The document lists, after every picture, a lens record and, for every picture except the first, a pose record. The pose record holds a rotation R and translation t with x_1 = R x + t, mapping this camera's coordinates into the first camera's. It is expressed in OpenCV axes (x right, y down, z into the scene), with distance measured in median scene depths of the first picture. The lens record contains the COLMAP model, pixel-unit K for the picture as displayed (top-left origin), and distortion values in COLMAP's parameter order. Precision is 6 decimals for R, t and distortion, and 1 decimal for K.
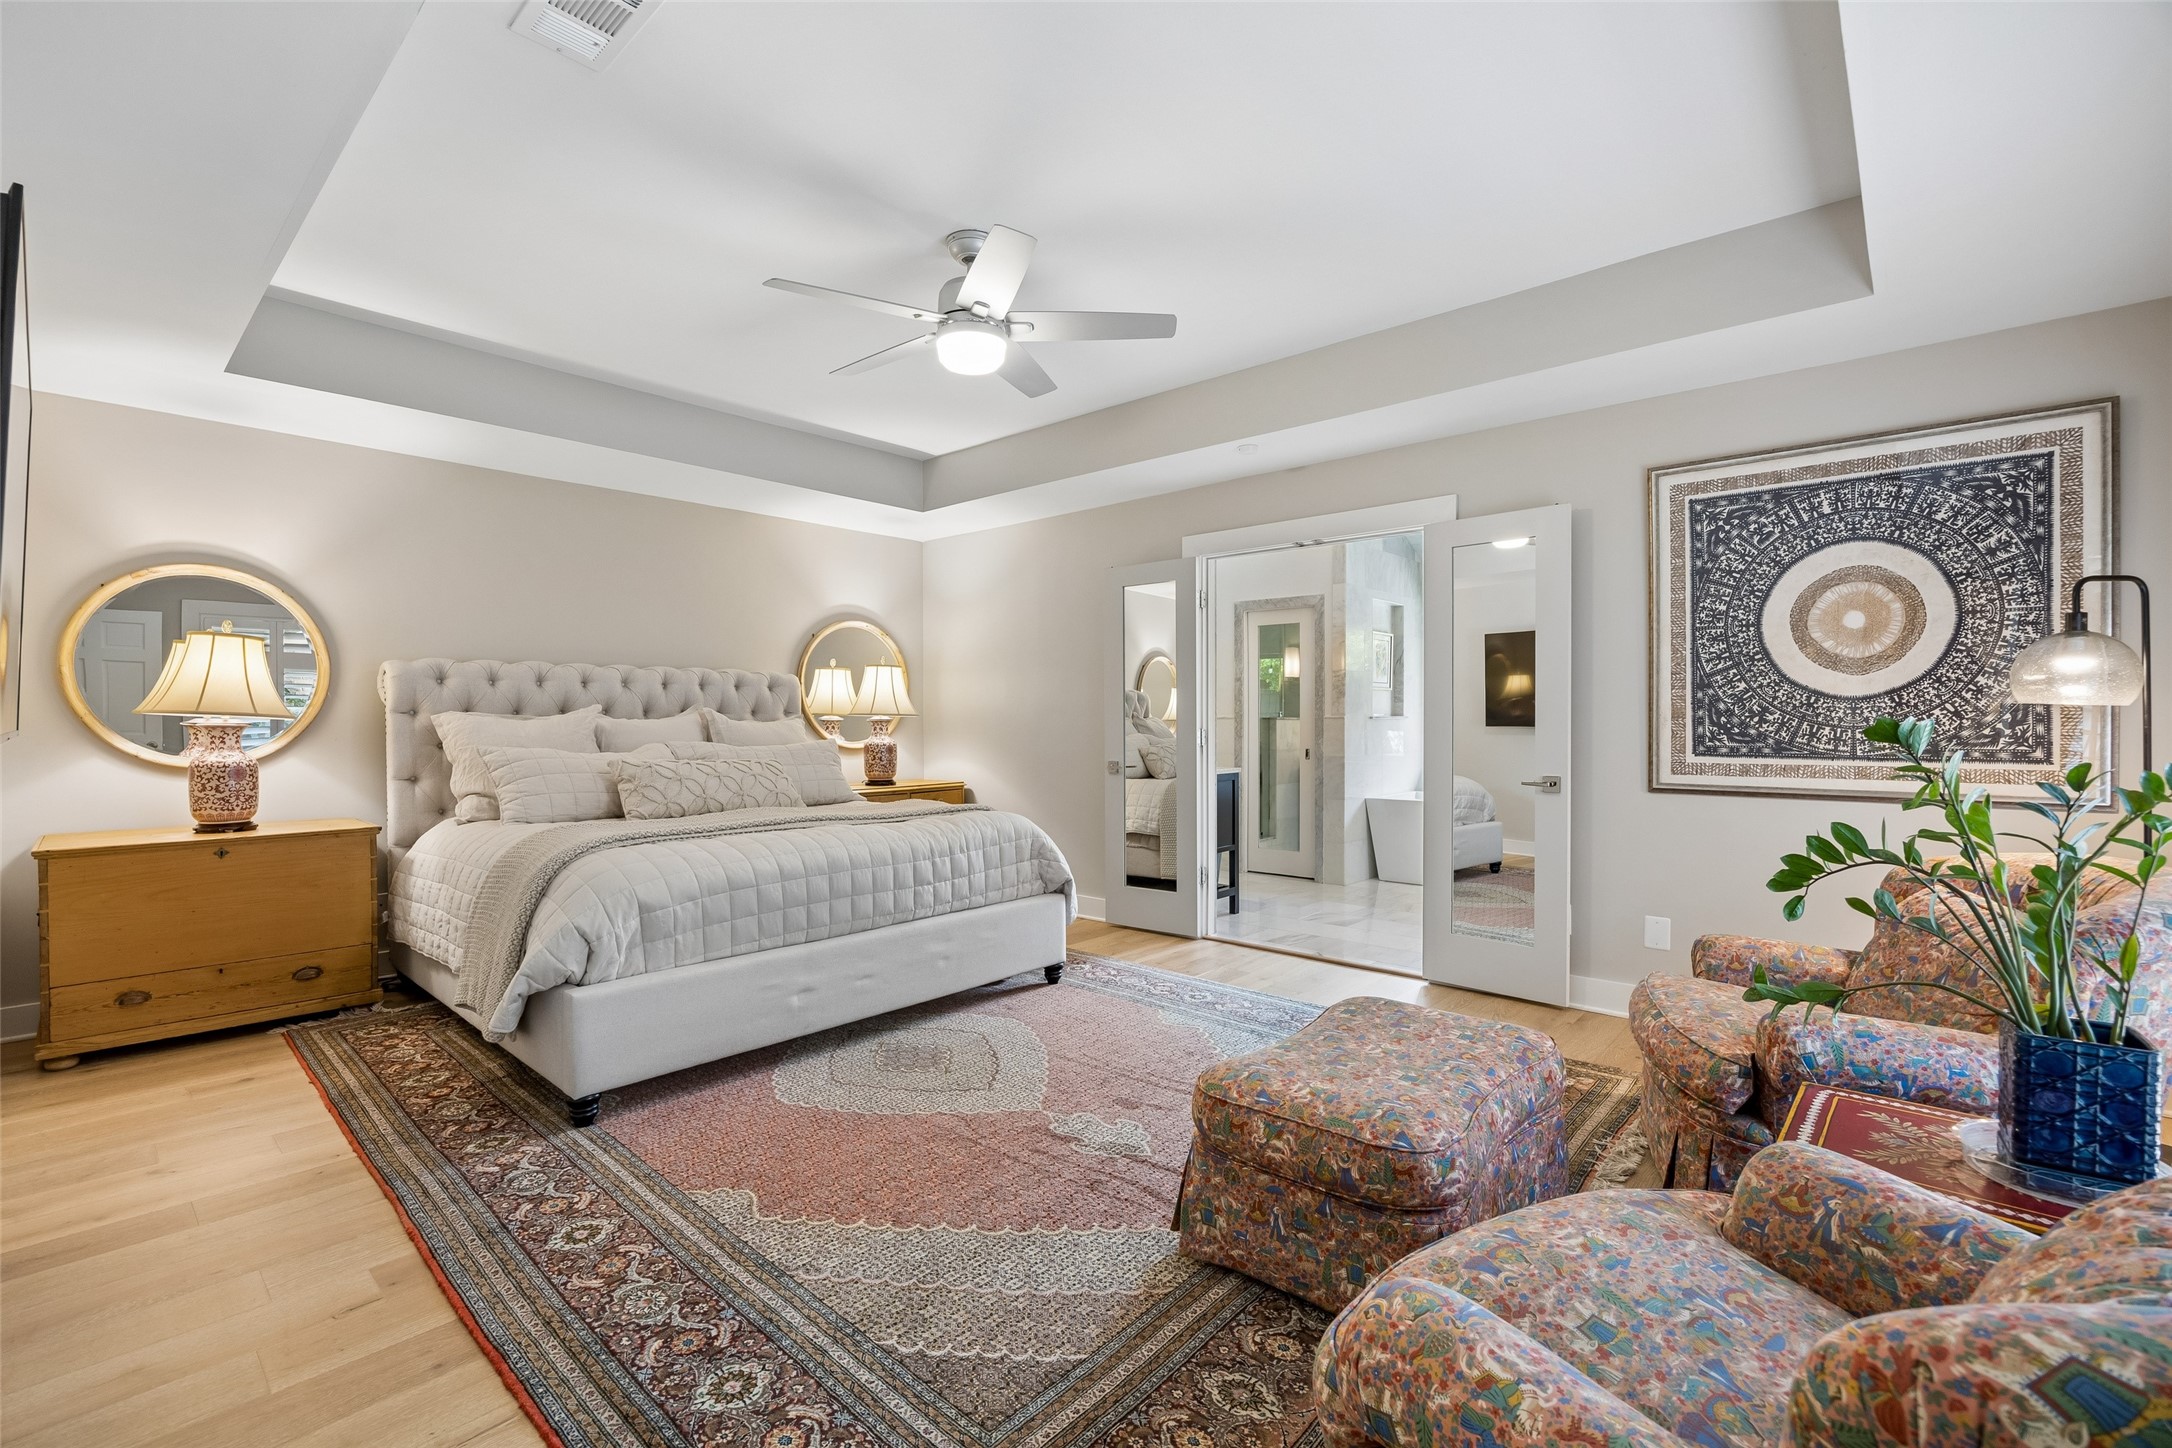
lens RADIAL K [[948.2, 0, 1065.7], [0, 948.2, 725.1], [0, 0, 1]] dist [-0.019346, -0.000113]
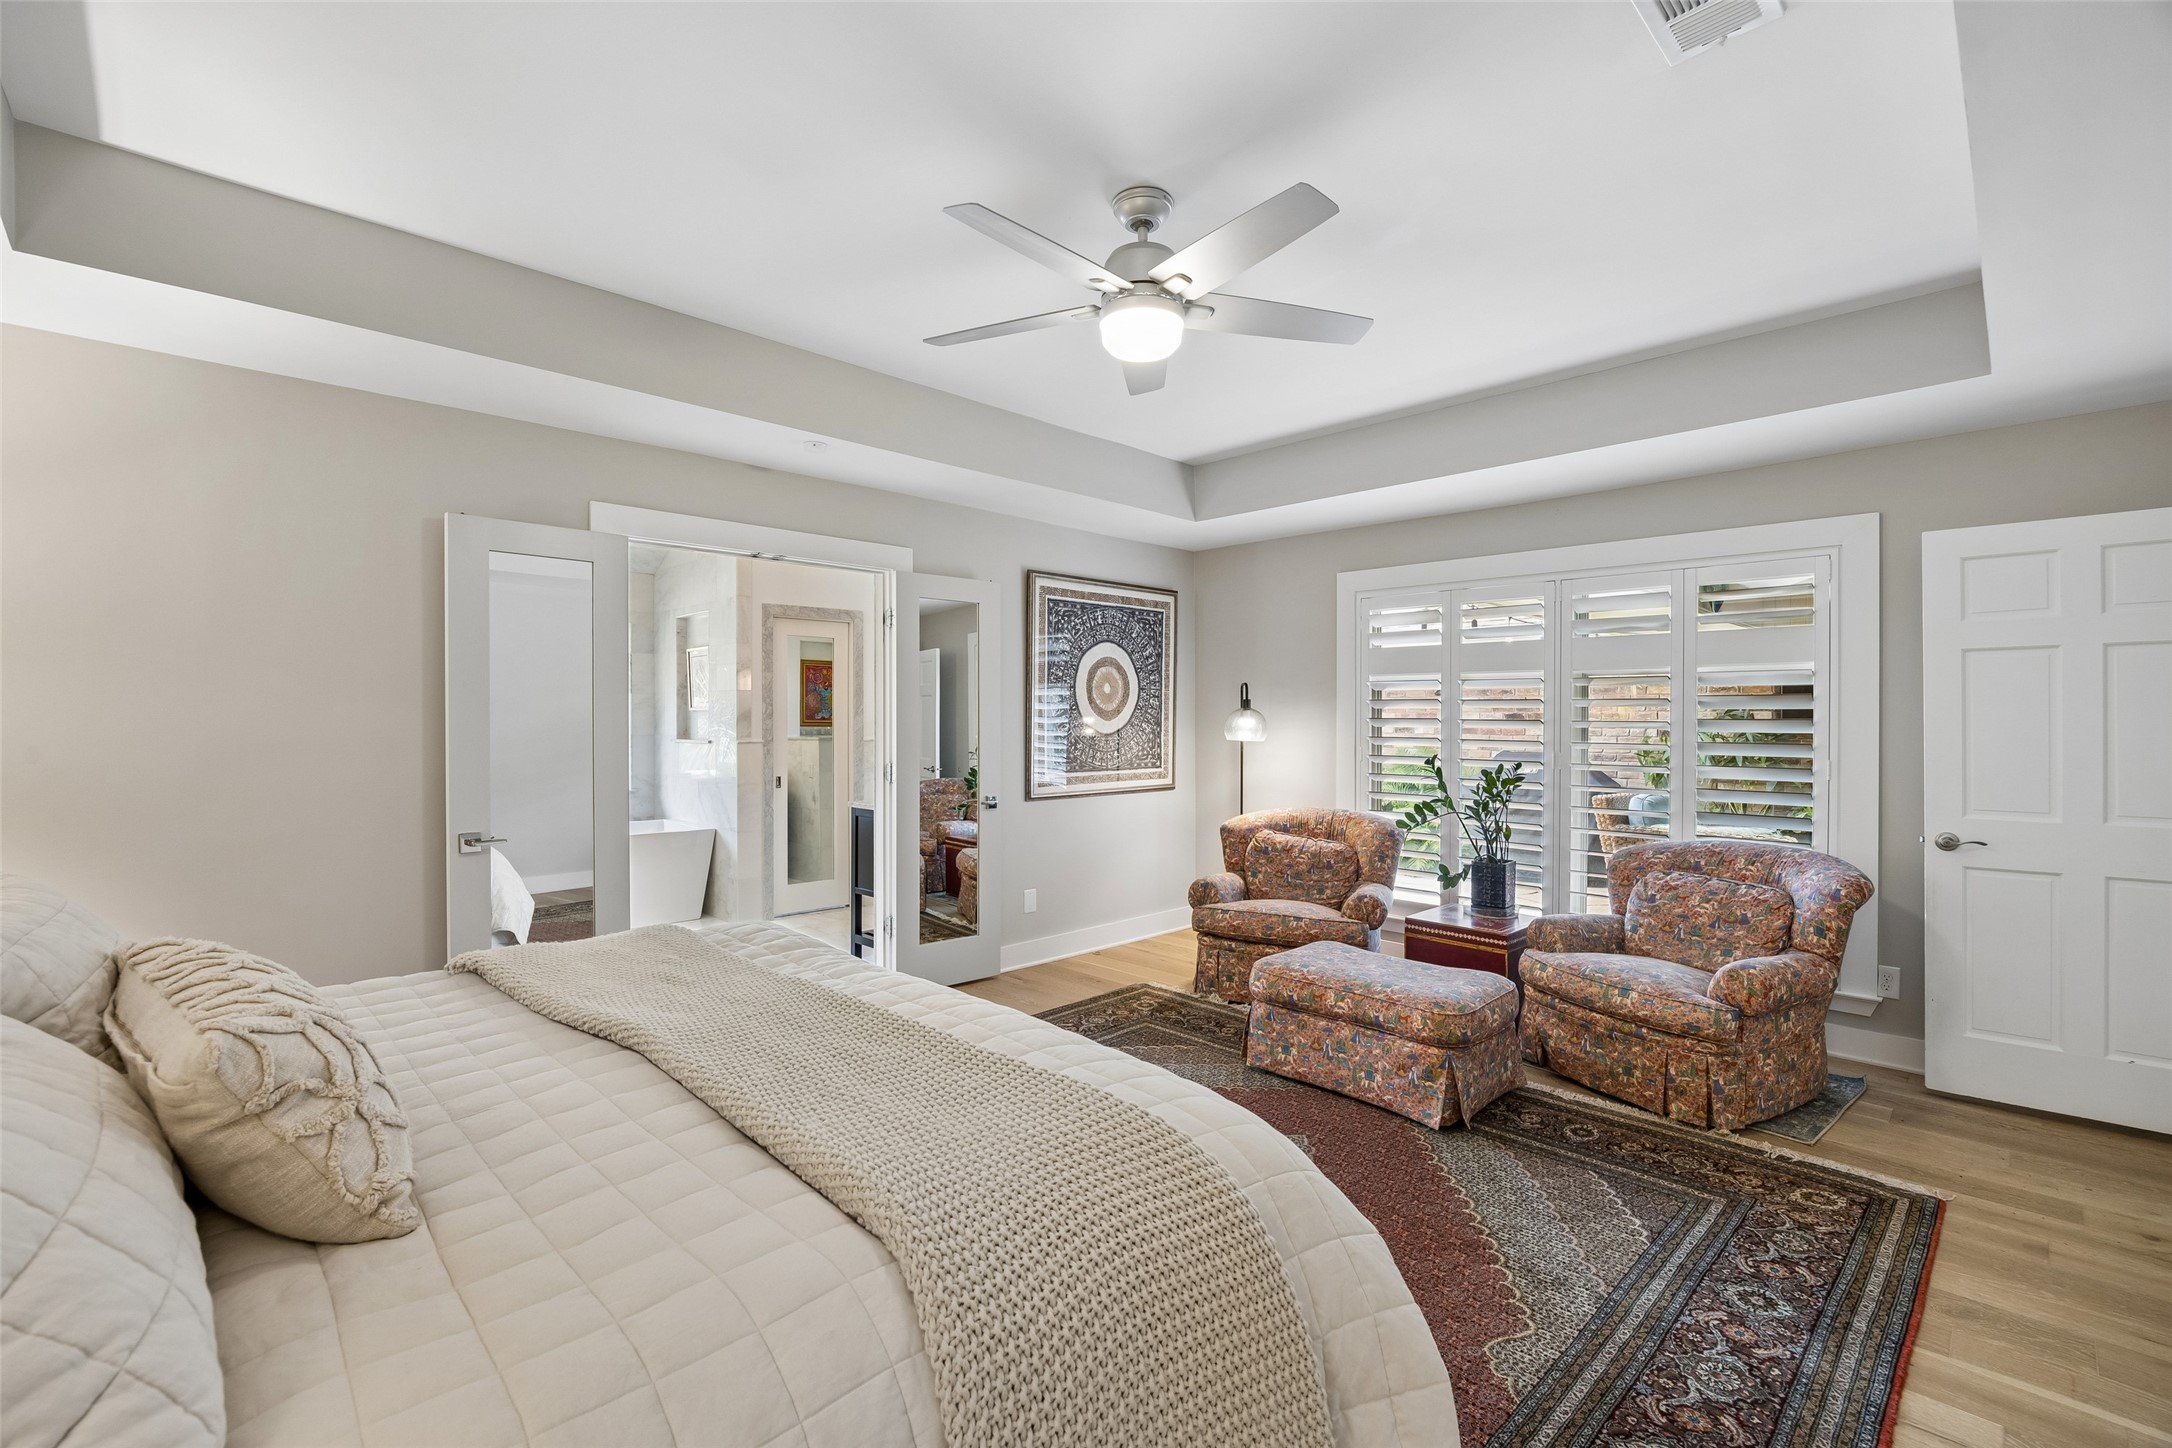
lens RADIAL K [[948.2, 0, 1065.7], [0, 948.2, 725.1], [0, 0, 1]] dist [-0.019346, -0.000113]
pose [[0.062261, -0.001724, 0.998058, -0.936379], [0.004023, 0.999991, 0.001476, -0.052431], [-0.998052, 0.003923, 0.062268, 1.031260]]
